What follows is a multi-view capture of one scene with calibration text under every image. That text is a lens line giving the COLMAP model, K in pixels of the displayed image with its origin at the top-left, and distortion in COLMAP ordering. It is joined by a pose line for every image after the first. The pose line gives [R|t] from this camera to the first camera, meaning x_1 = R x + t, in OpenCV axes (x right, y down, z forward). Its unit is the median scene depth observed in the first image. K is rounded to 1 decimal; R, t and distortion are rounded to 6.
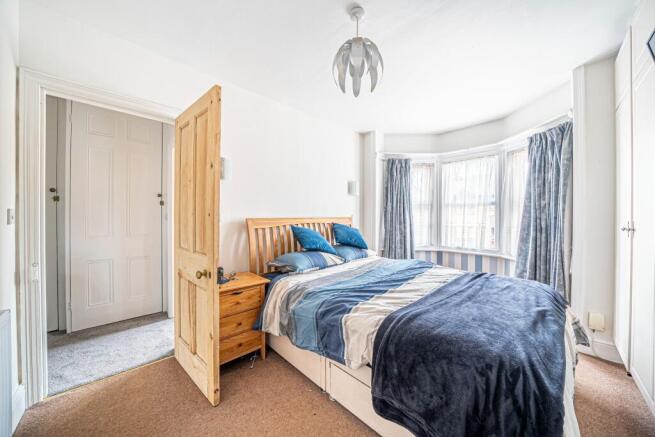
lens RADIAL K [[225.8, 0, 327.5], [0, 225.8, 218.5], [0, 0, 1]] dist [-0.022314, 0.000059]
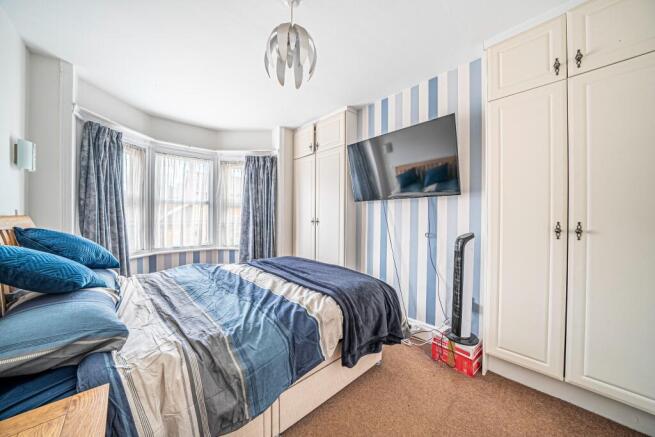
lens RADIAL K [[225.8, 0, 327.5], [0, 225.8, 218.5], [0, 0, 1]] dist [-0.022314, 0.000059]
pose [[0.023218, -0.013993, 0.999632, -0.361604], [0.001019, 0.999902, 0.013973, -0.003990], [-0.999730, 0.000694, 0.023230, 0.368938]]
